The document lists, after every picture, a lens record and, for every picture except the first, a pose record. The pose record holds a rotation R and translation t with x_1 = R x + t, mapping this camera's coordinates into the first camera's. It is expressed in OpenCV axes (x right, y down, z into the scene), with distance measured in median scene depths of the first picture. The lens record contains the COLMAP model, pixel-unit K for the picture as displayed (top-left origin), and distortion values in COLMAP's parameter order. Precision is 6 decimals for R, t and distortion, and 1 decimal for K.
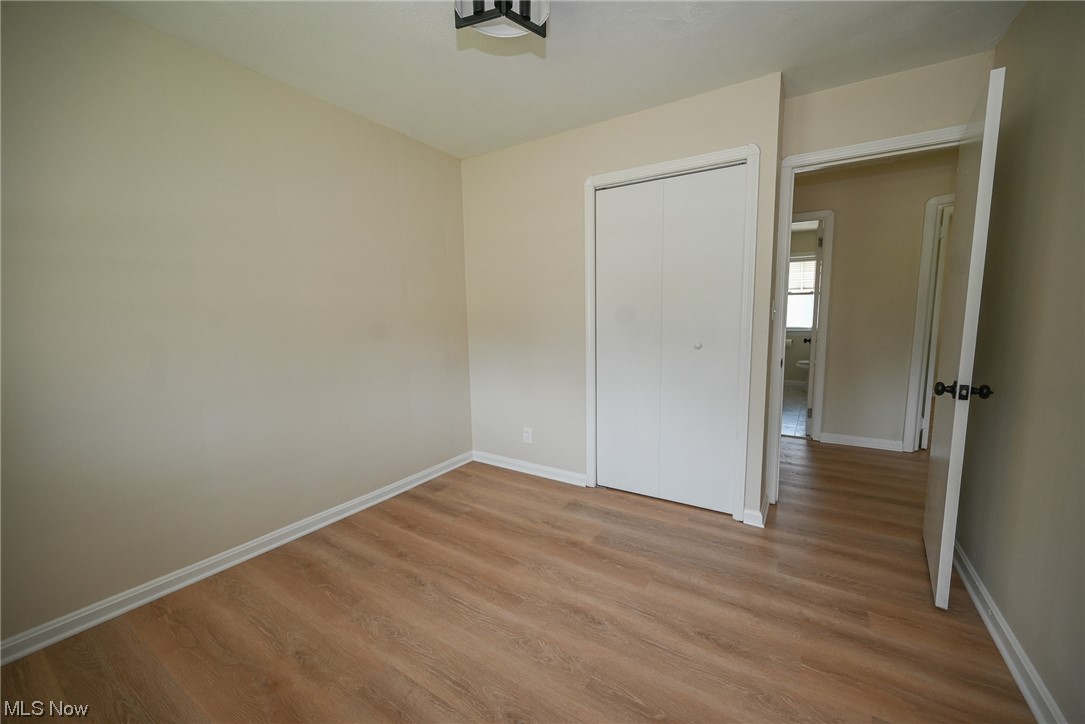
lens RADIAL K [[426.4, 0, 547.3], [0, 426.4, 361.5], [0, 0, 1]] dist [-0.009632, 0.000278]
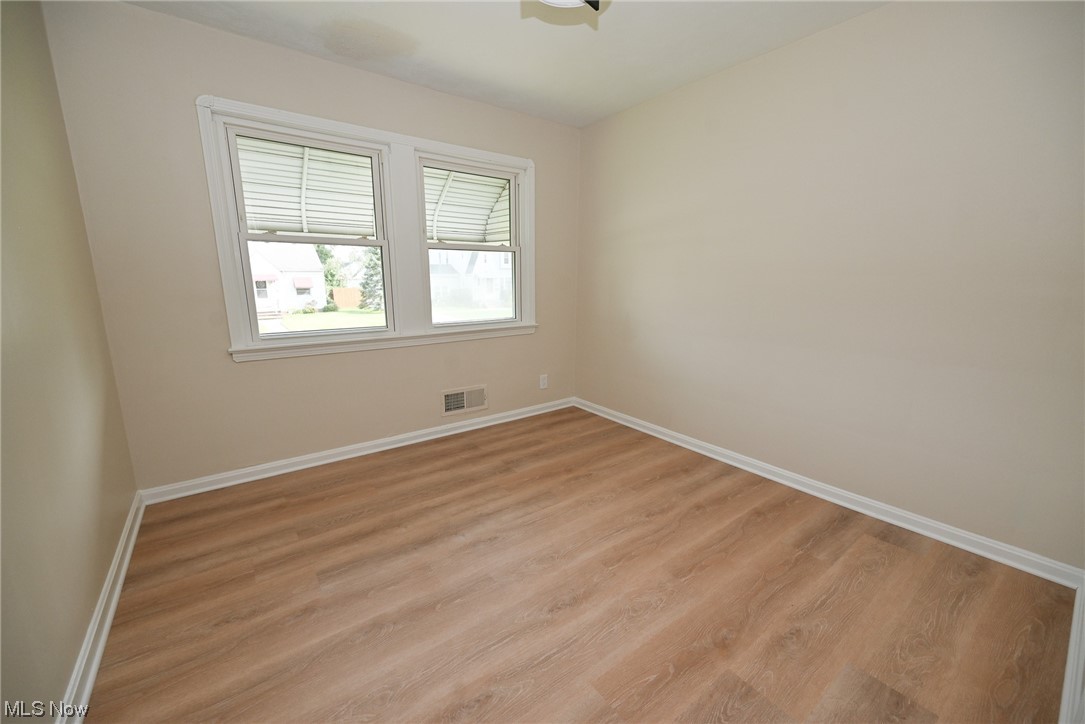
lens RADIAL K [[426.4, 0, 544.1], [0, 426.4, 361.5], [0, 0, 1]] dist [-0.009632, 0.000278]
pose [[-0.353518, 0.197461, -0.914349, 0.735592], [-0.104577, 0.962996, 0.248400, -0.118683], [0.929564, 0.183433, -0.319786, 0.996916]]
